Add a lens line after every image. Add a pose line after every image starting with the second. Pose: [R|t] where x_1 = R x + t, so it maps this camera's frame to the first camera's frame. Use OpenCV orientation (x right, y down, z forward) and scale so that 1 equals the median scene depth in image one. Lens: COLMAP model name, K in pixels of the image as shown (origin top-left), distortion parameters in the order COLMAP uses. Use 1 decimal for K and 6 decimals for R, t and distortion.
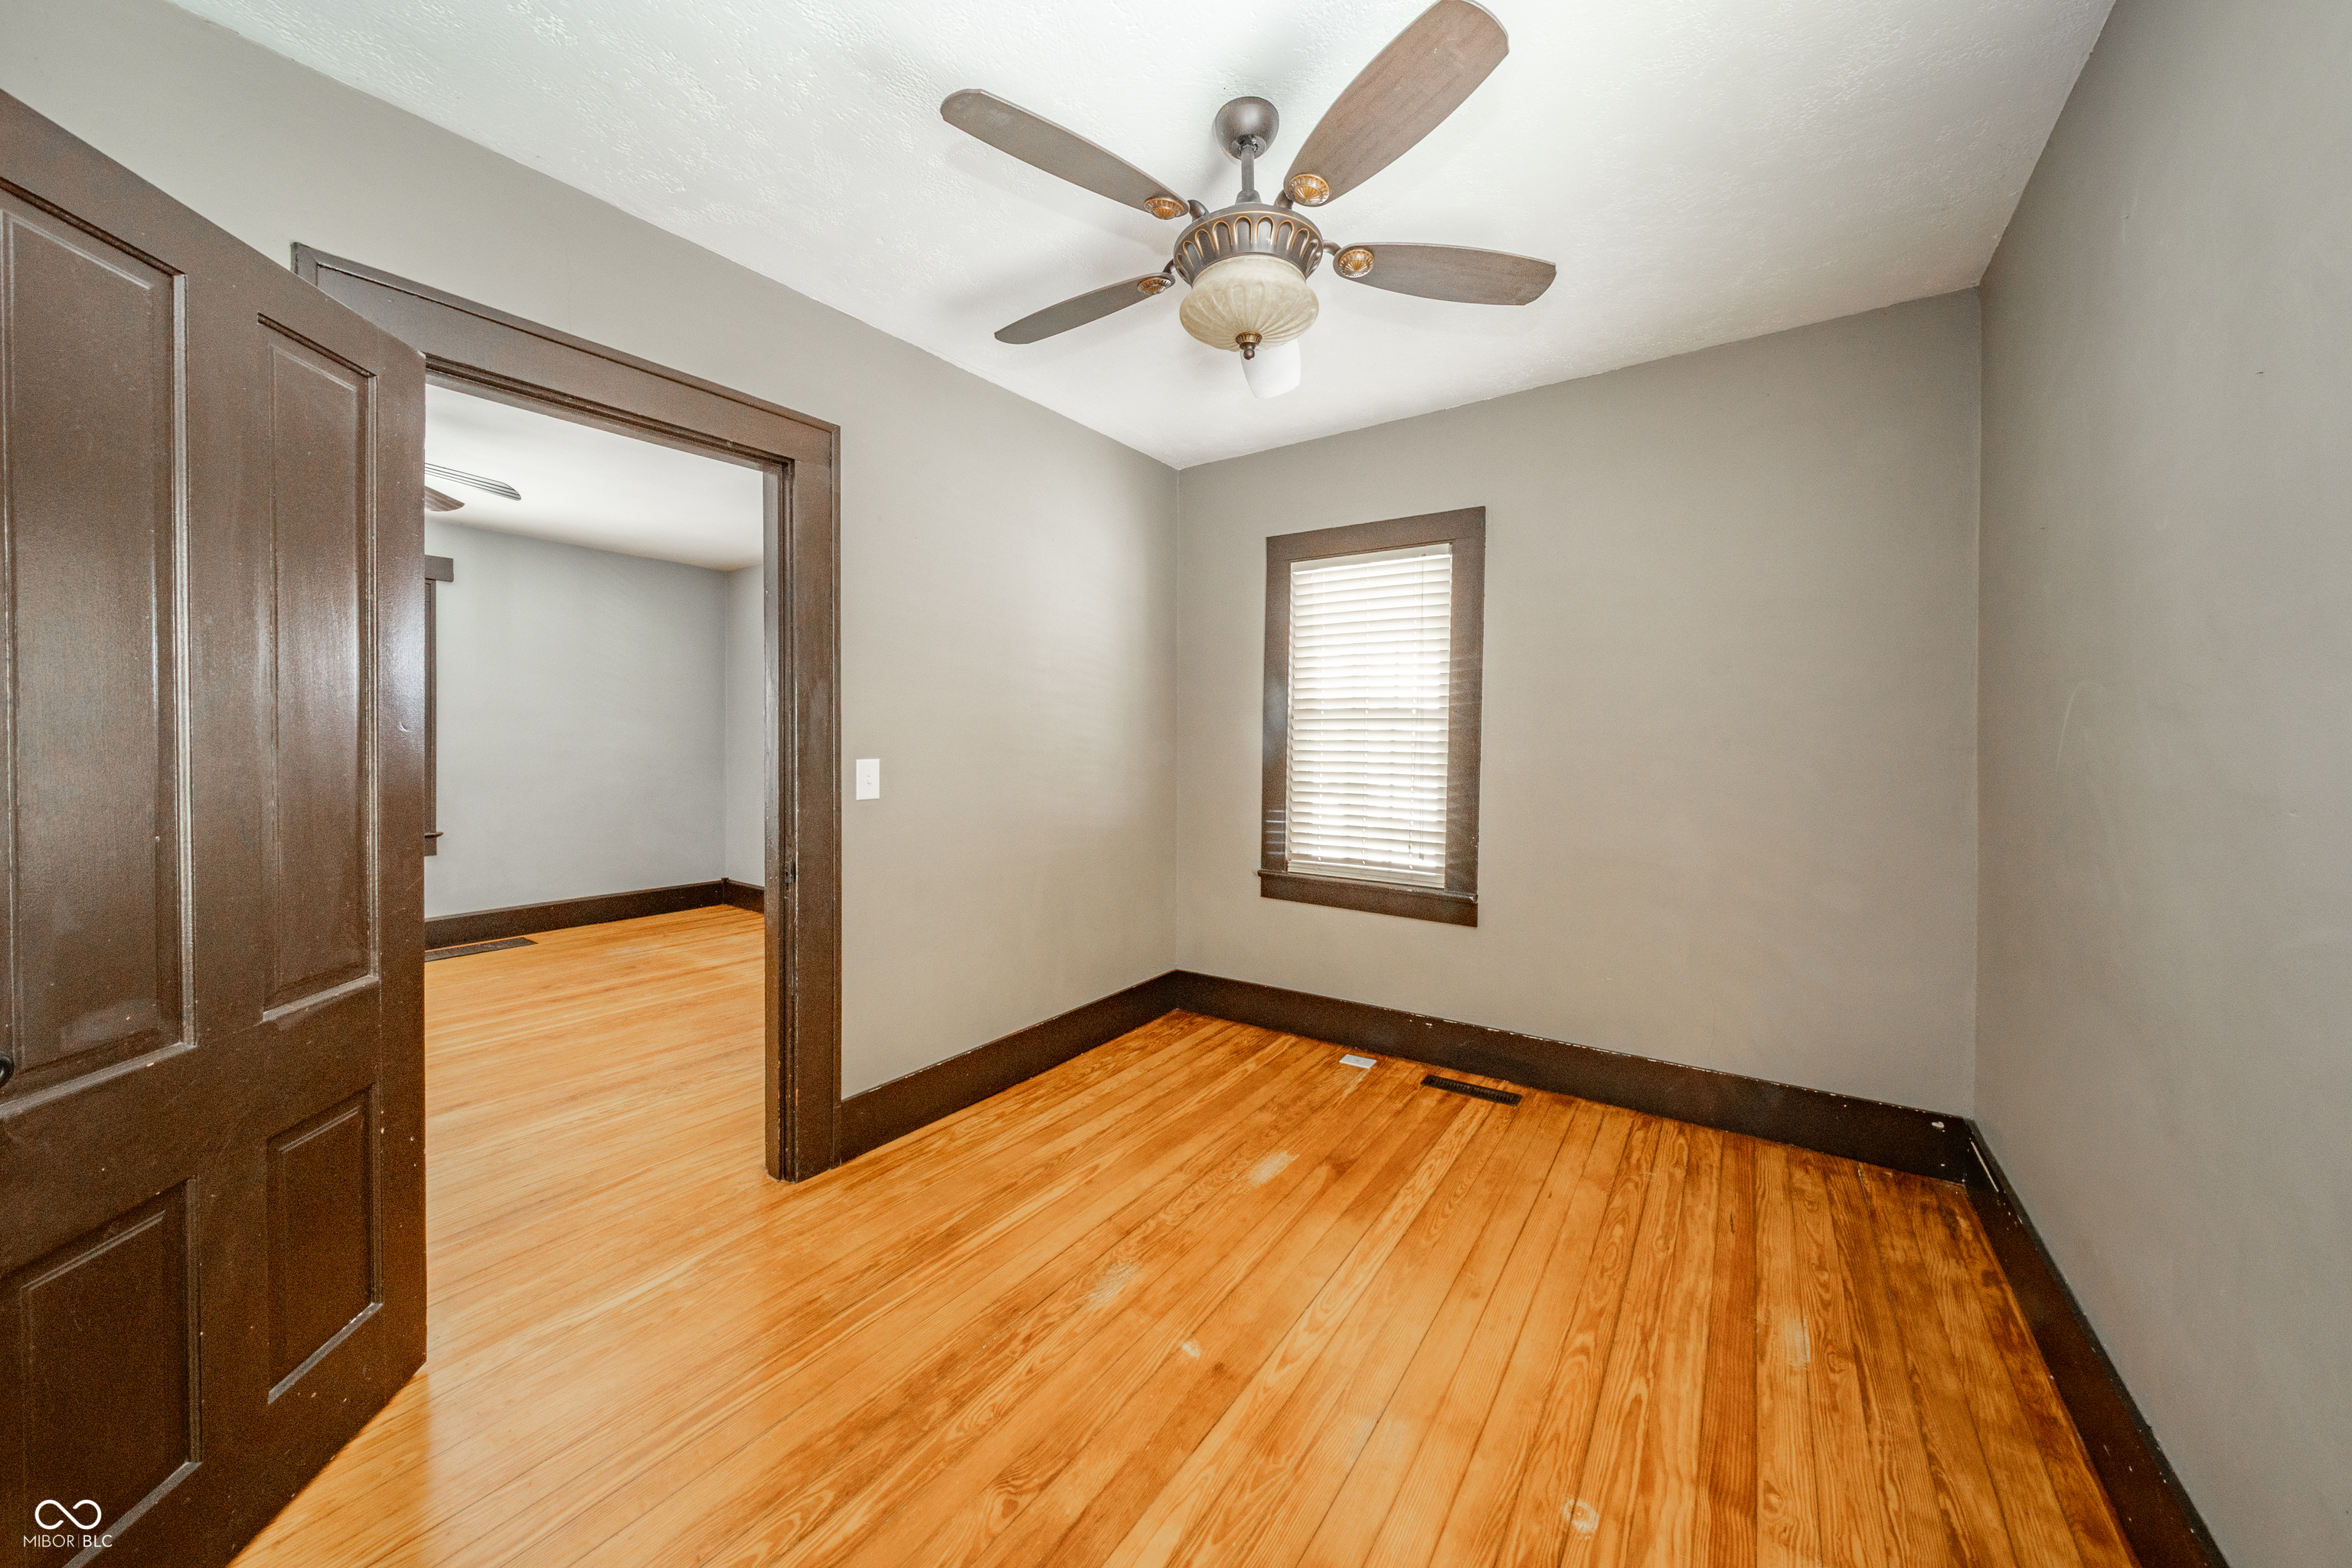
lens RADIAL K [[830.3, 0, 1163.1], [0, 830.3, 770.9], [0, 0, 1]] dist [-0.000257, -0.000040]
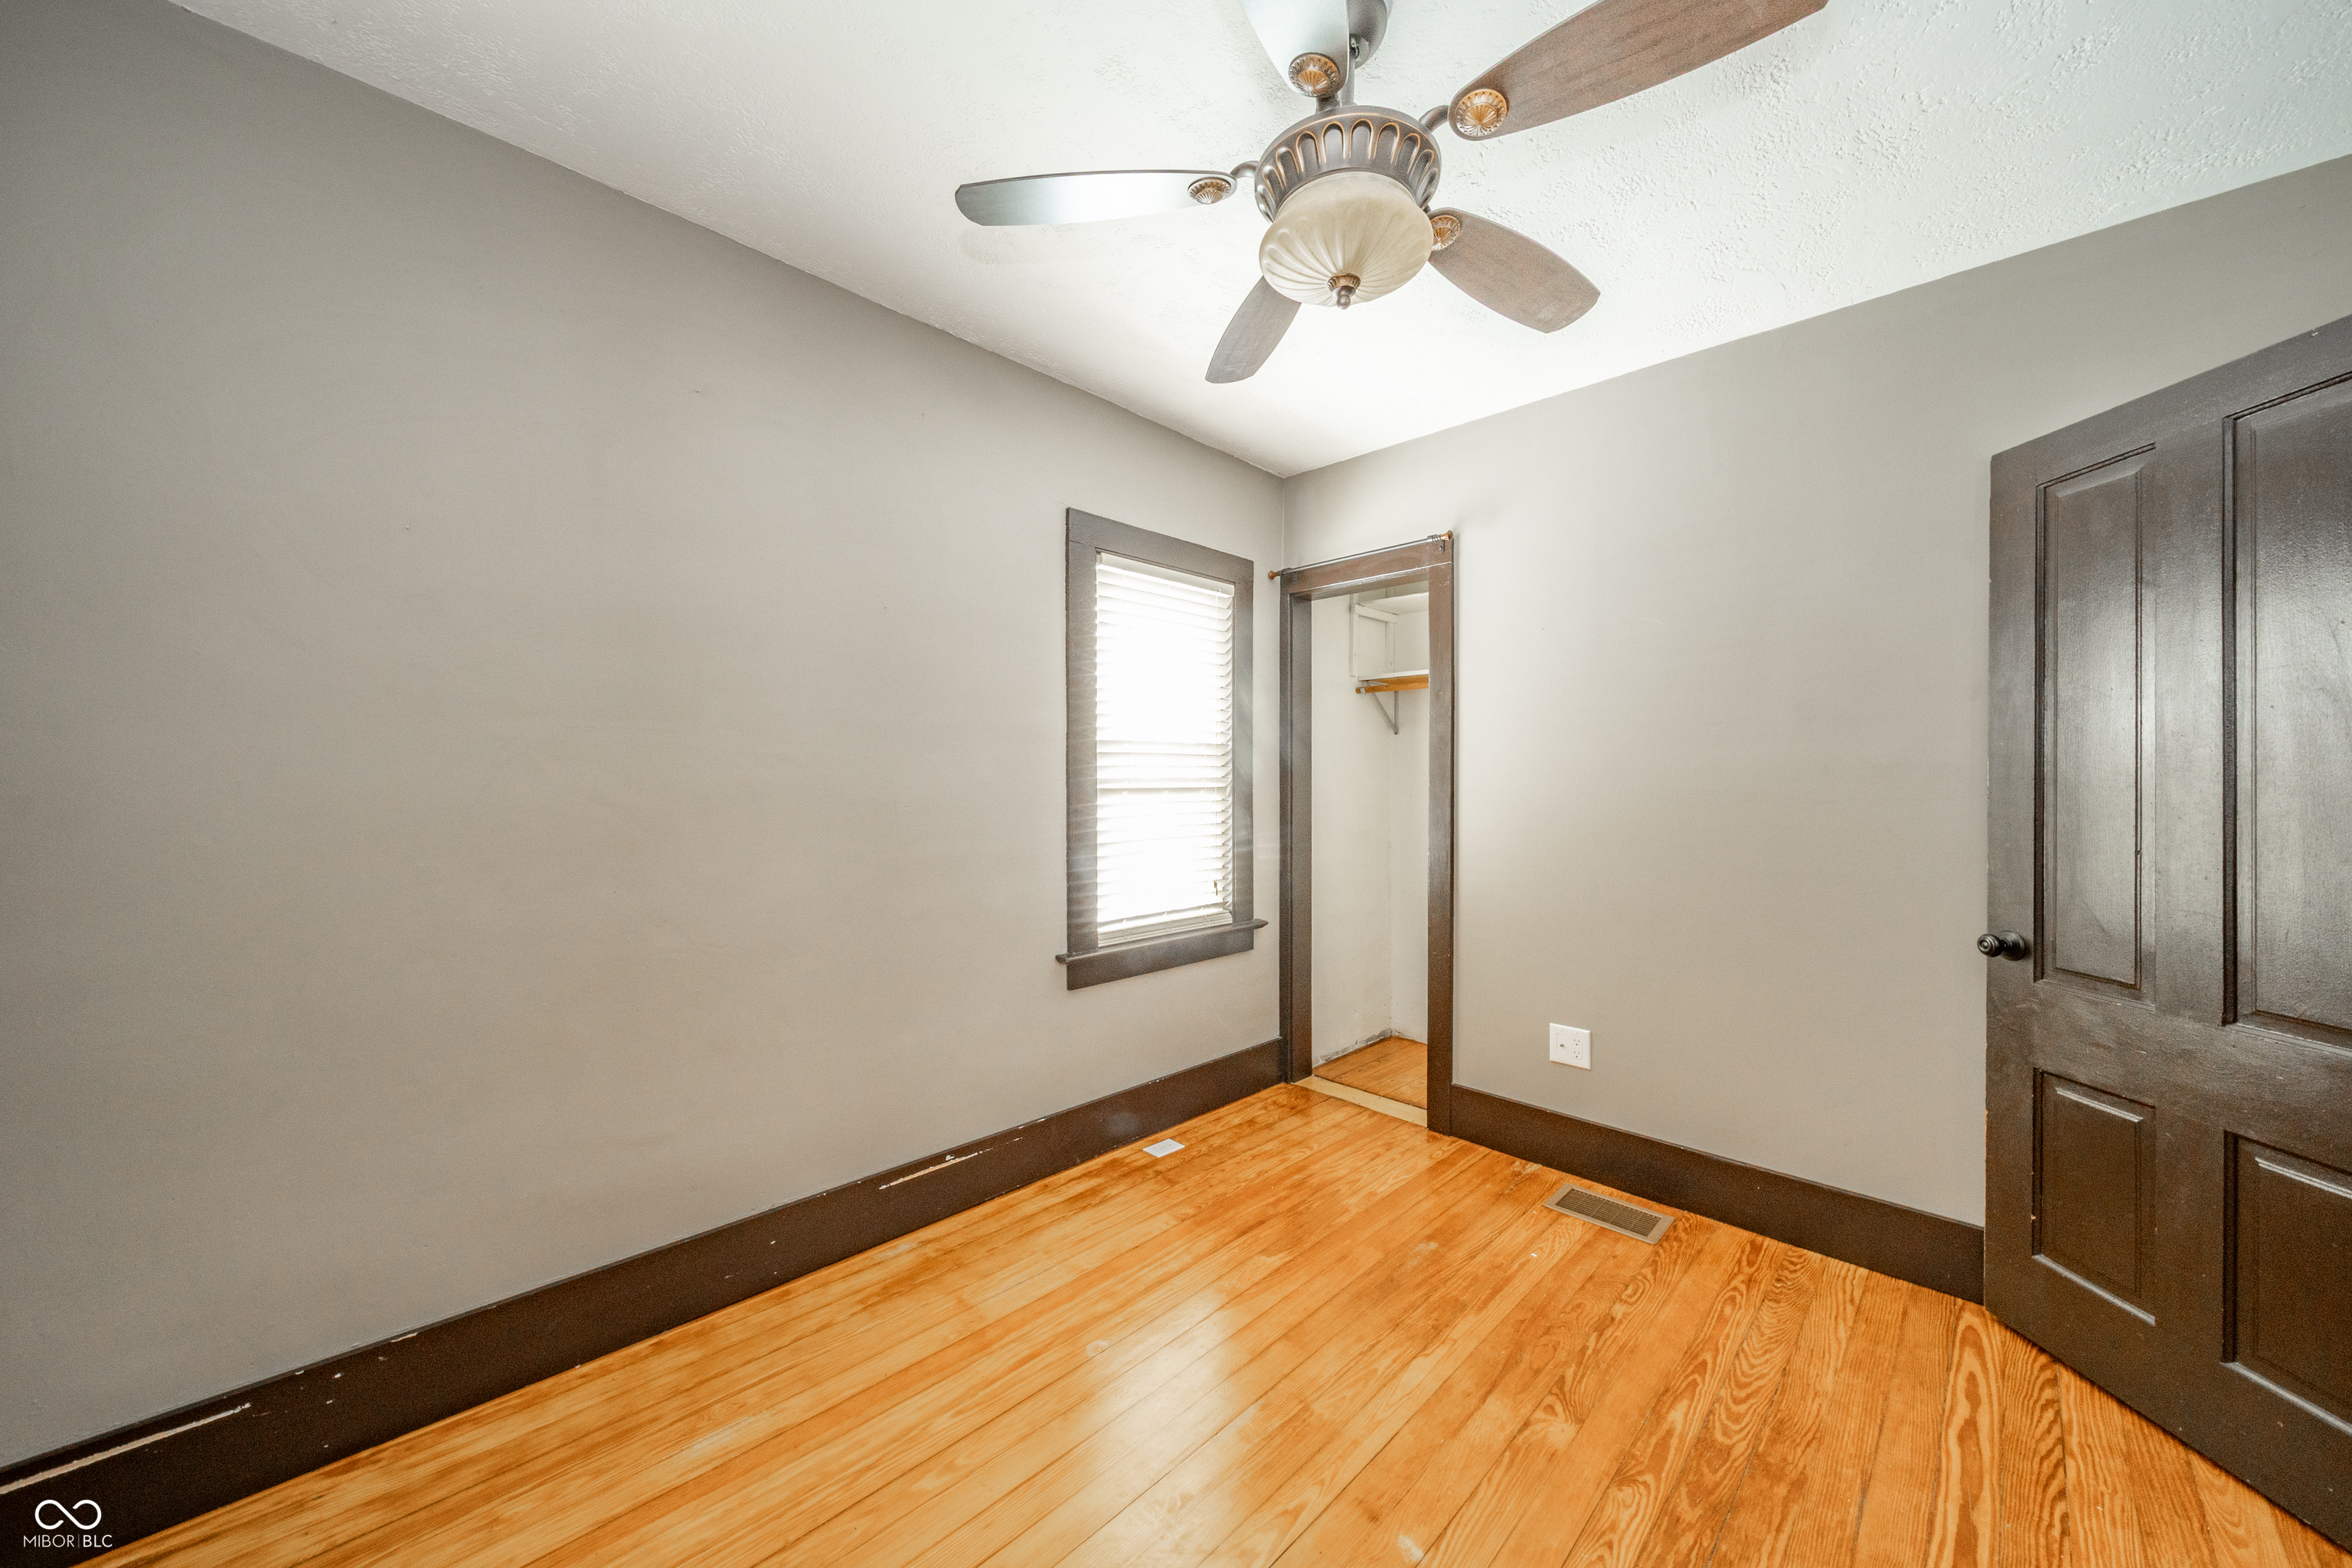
lens RADIAL K [[830.3, 0, 1163.1], [0, 830.3, 770.9], [0, 0, 1]] dist [-0.000257, -0.000040]
pose [[-0.984794, -0.005465, 0.173640, 0.144287], [-0.002136, 0.999810, 0.019351, -0.065970], [-0.173713, 0.018686, -0.984619, 1.967097]]
